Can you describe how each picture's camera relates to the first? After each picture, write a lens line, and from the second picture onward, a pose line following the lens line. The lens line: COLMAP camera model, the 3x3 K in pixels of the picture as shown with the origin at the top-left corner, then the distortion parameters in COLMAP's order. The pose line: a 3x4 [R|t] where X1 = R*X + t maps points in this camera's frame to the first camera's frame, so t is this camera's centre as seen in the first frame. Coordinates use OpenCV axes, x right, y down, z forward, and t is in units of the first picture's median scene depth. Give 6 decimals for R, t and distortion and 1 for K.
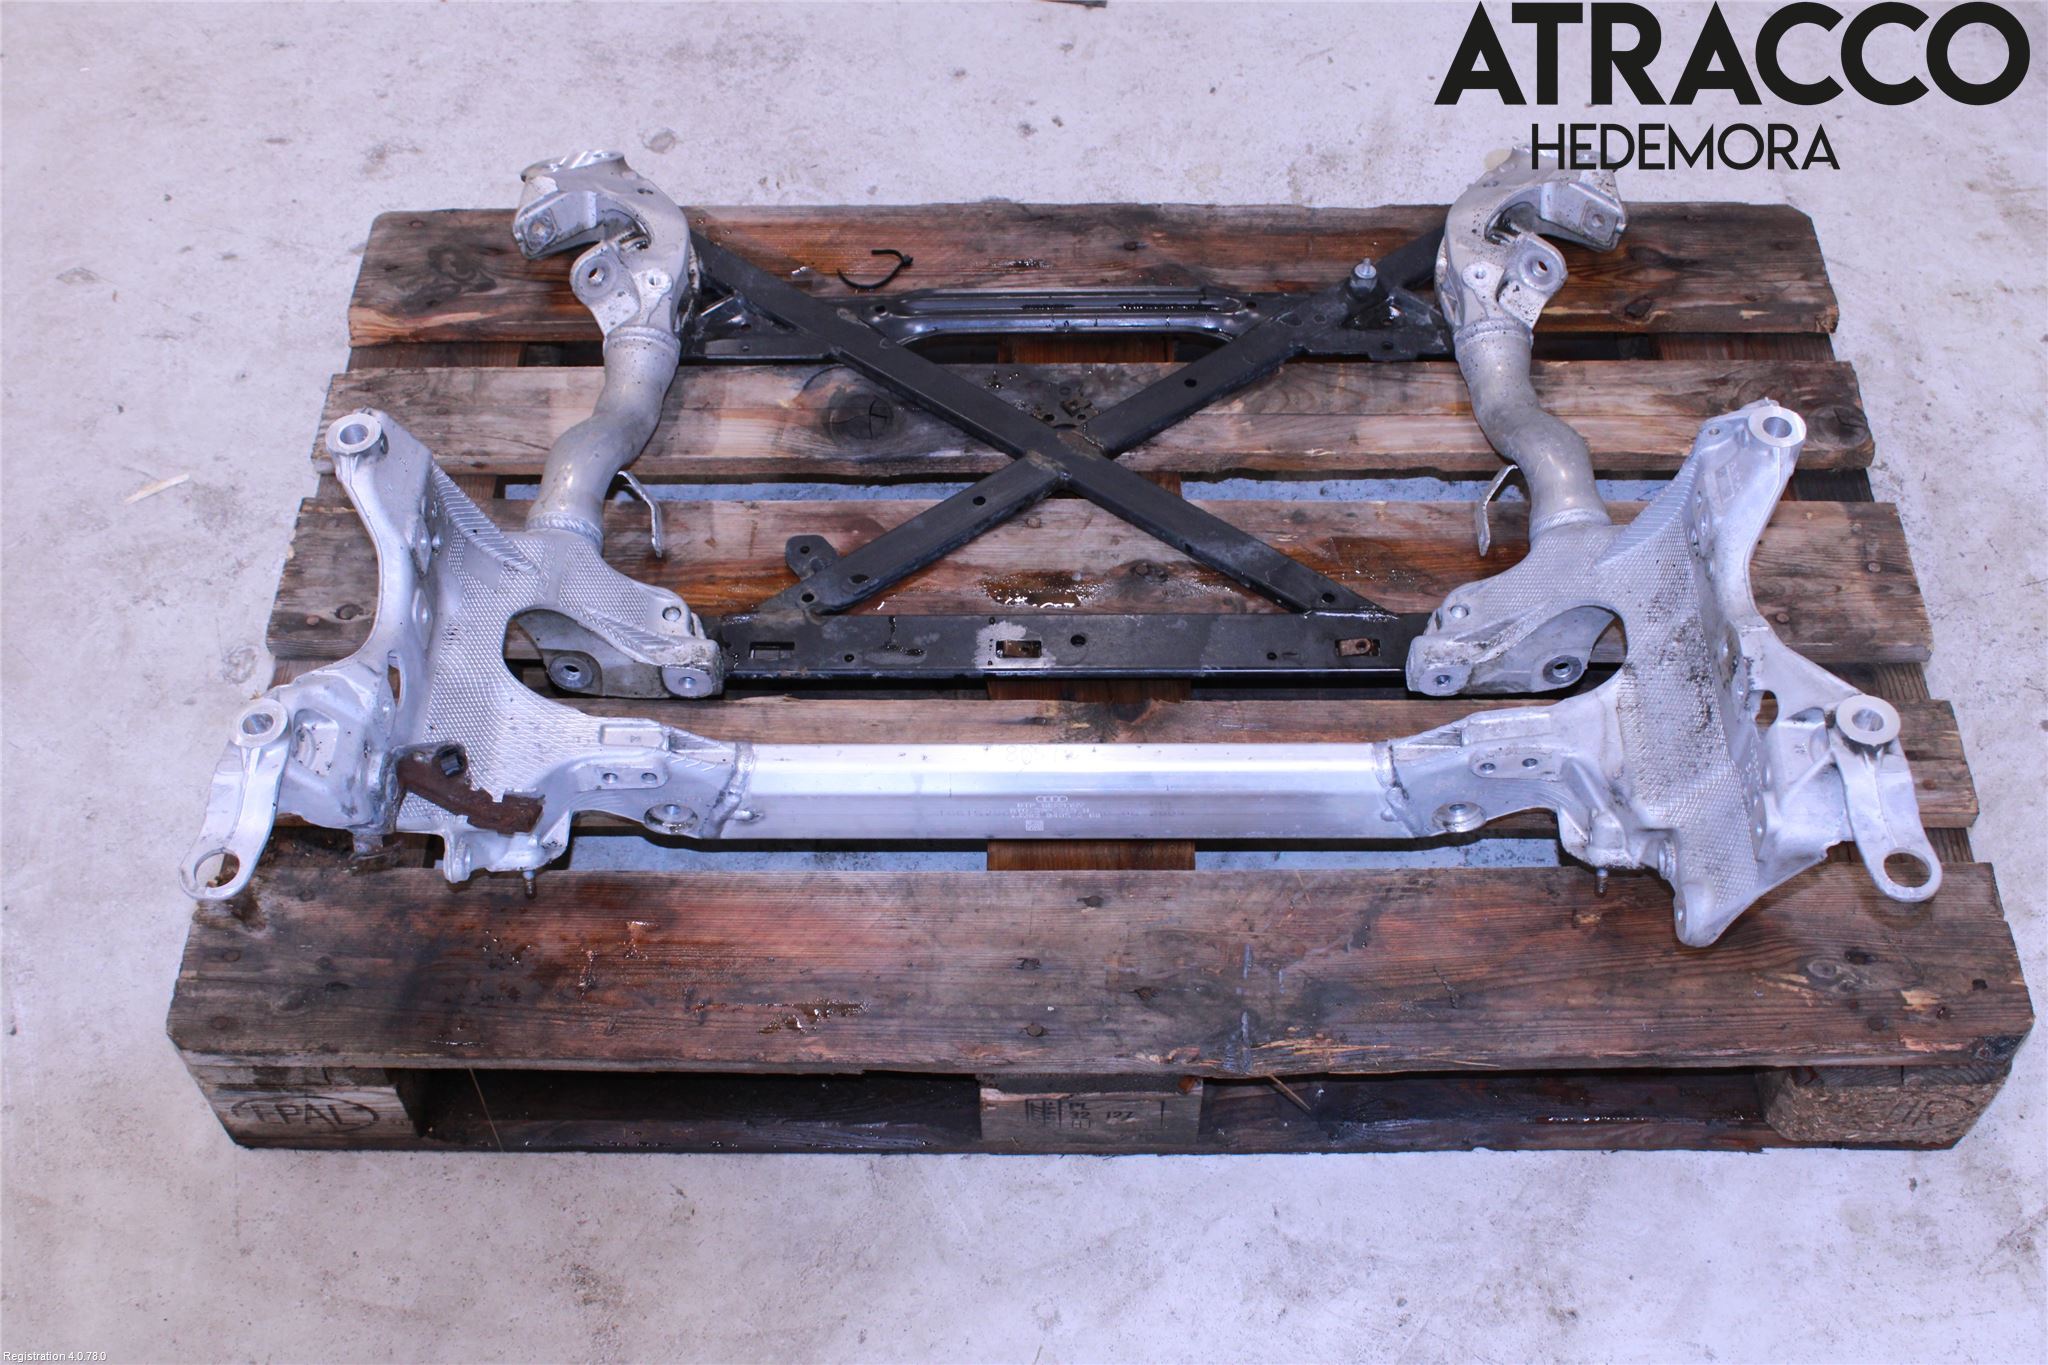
lens RADIAL K [[2381.1, 0, 1018.6], [0, 2381.1, 683.5], [0, 0, 1]] dist [-0.058348, 0.000000]
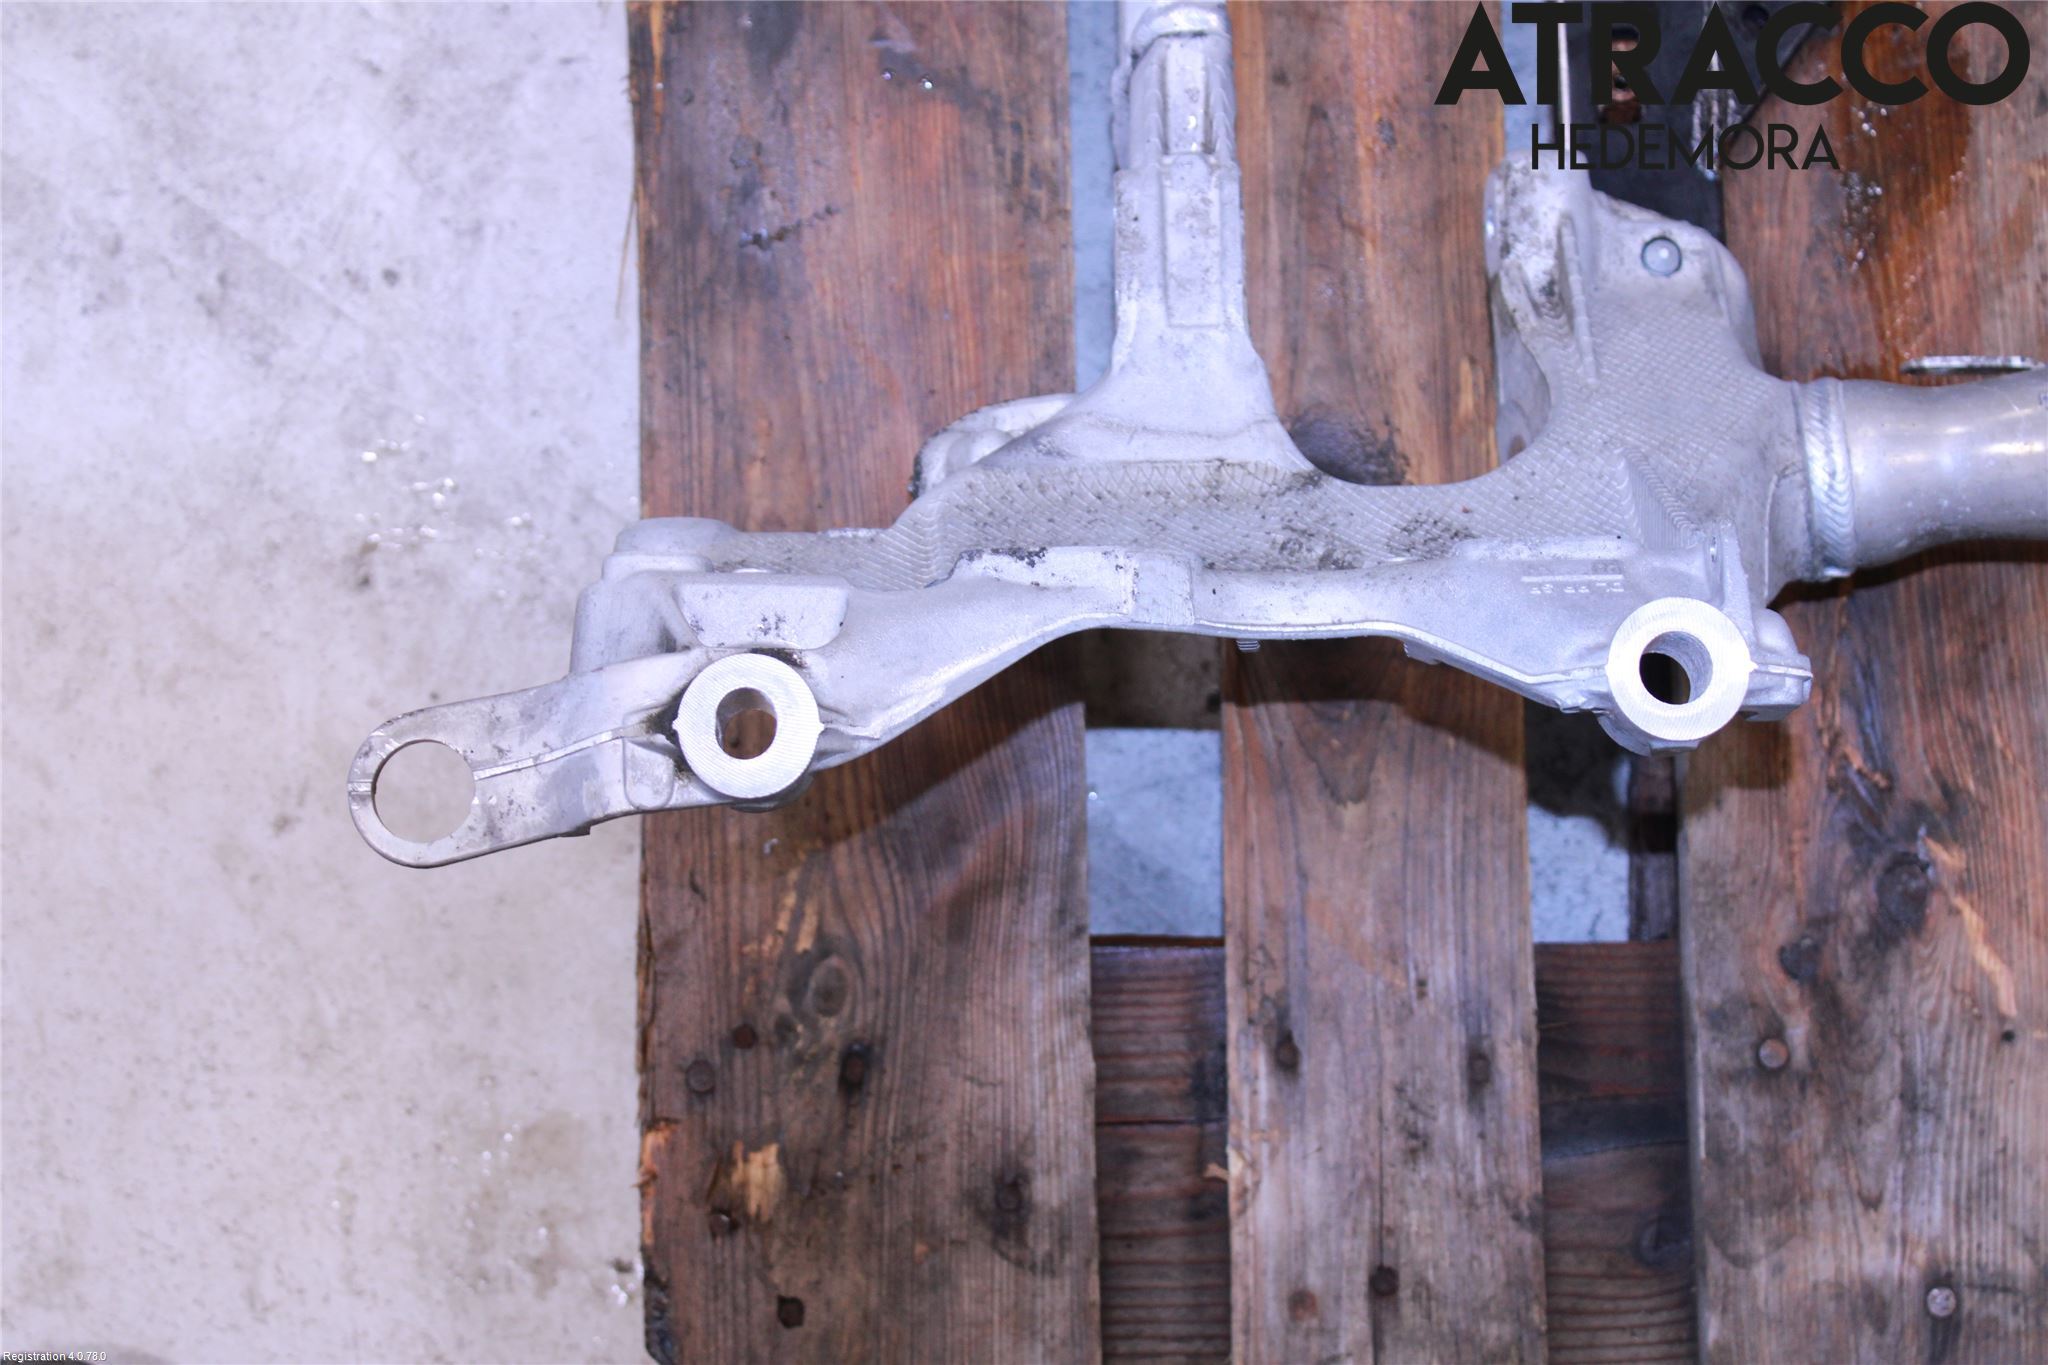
lens RADIAL K [[3792.4, 0, 1023.4], [0, 3792.4, 682.4], [0, 0, 1]] dist [-0.020418, 0.000000]
pose [[0.033210, 0.991258, -0.127691, 0.332703], [-0.792449, 0.103970, 0.601012, -0.333060], [0.609033, 0.081229, 0.788974, 0.362782]]
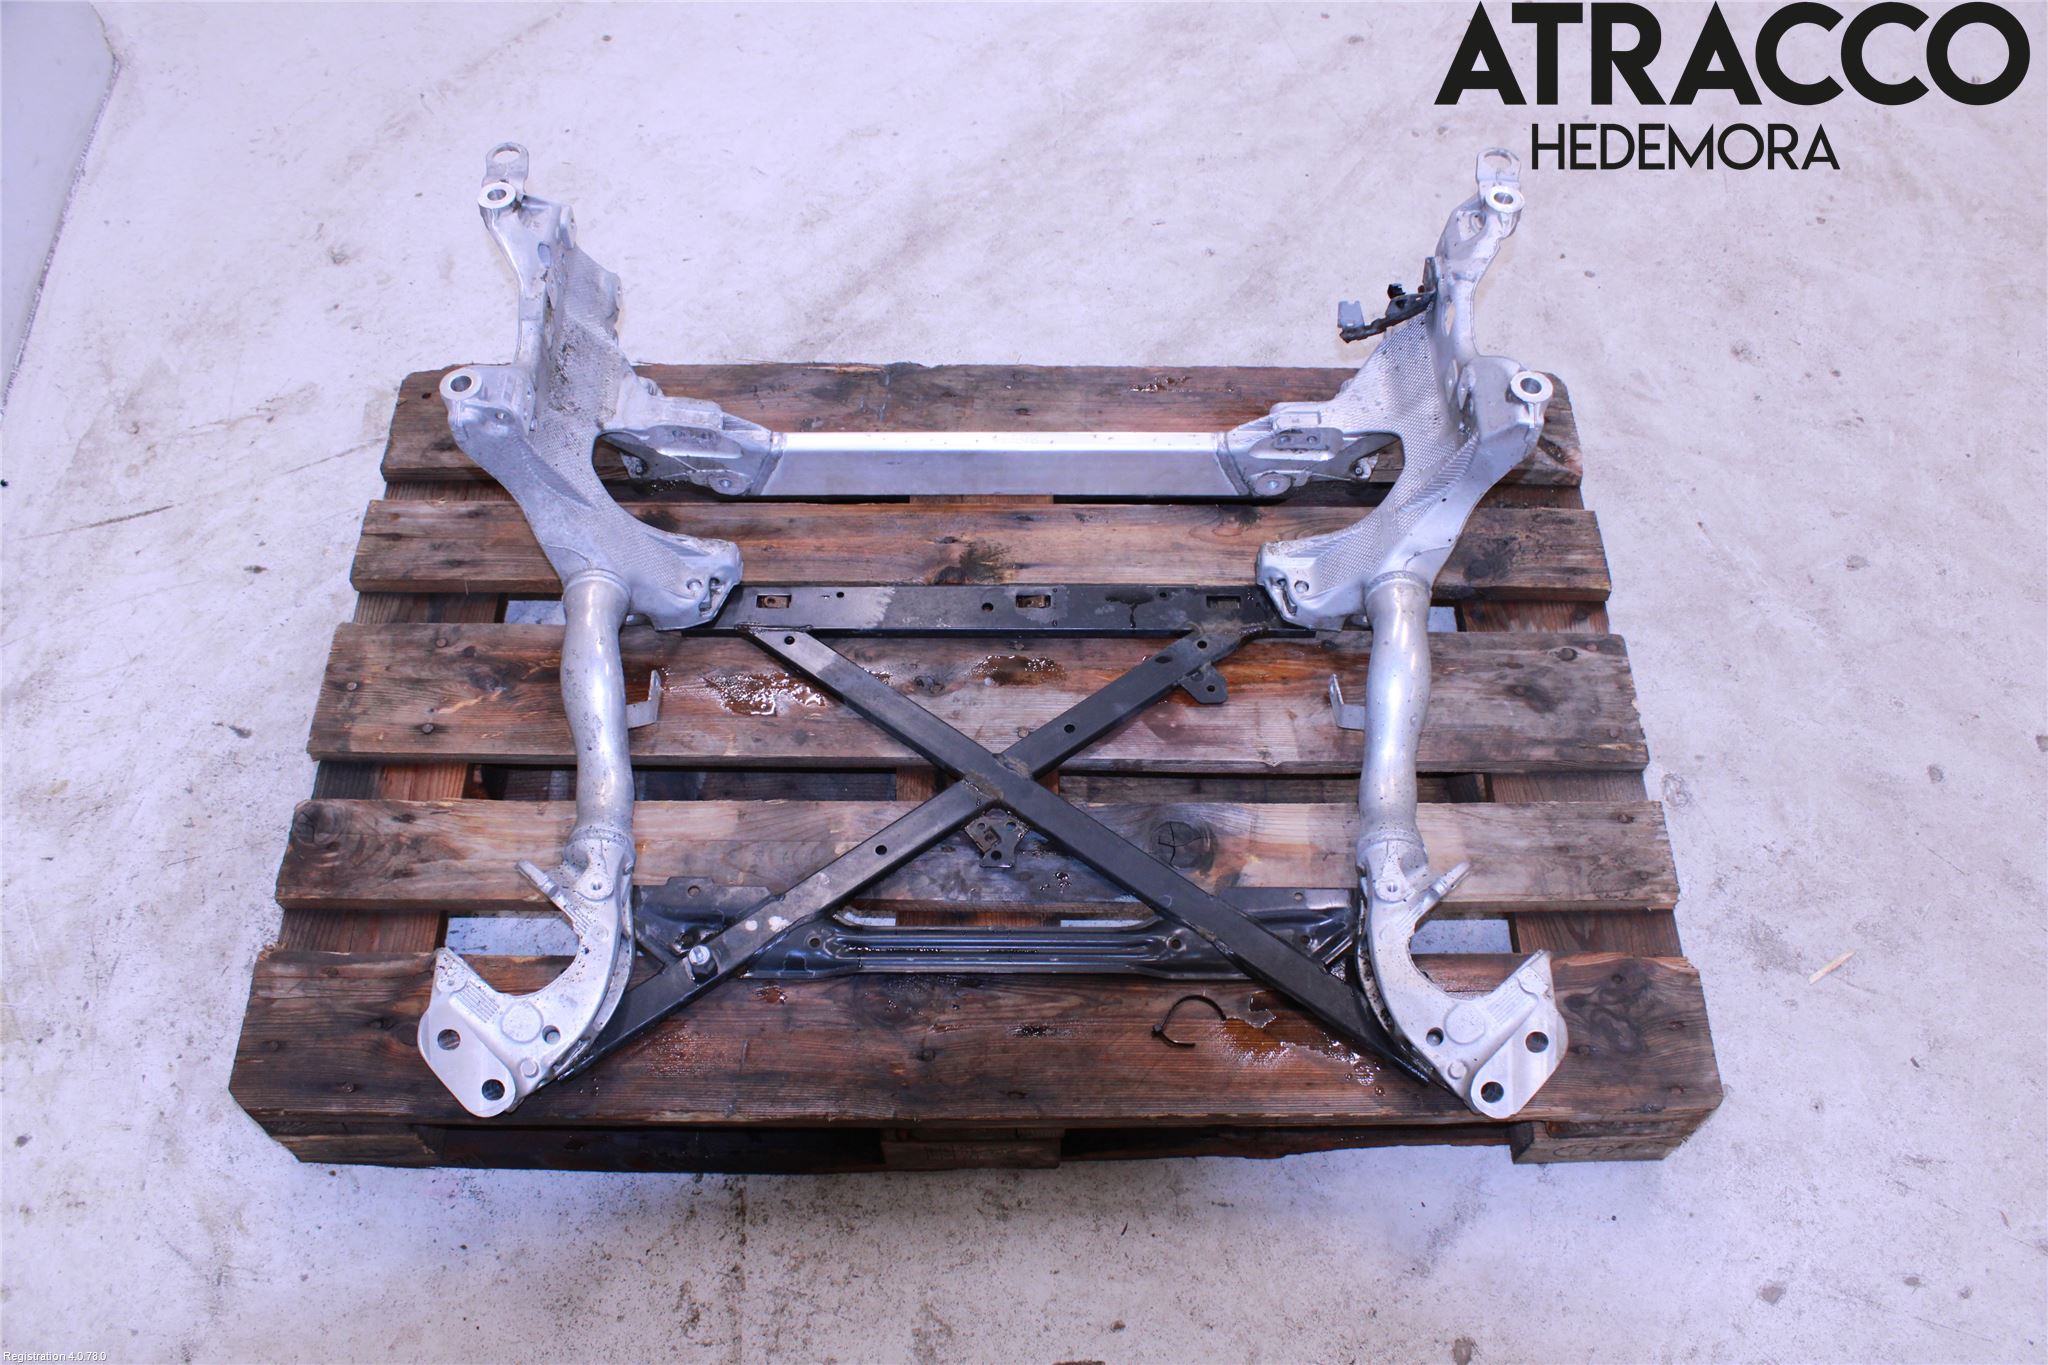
lens RADIAL K [[1763.1, 0, 1026.2], [0, 1763.1, 680.4], [0, 0, 1]] dist [-0.123671, 0.065631]
pose [[-0.999651, 0.024324, 0.010289, -0.004664], [0.001305, -0.343595, 0.939117, -0.906606], [0.026378, 0.938803, 0.343444, 0.688511]]
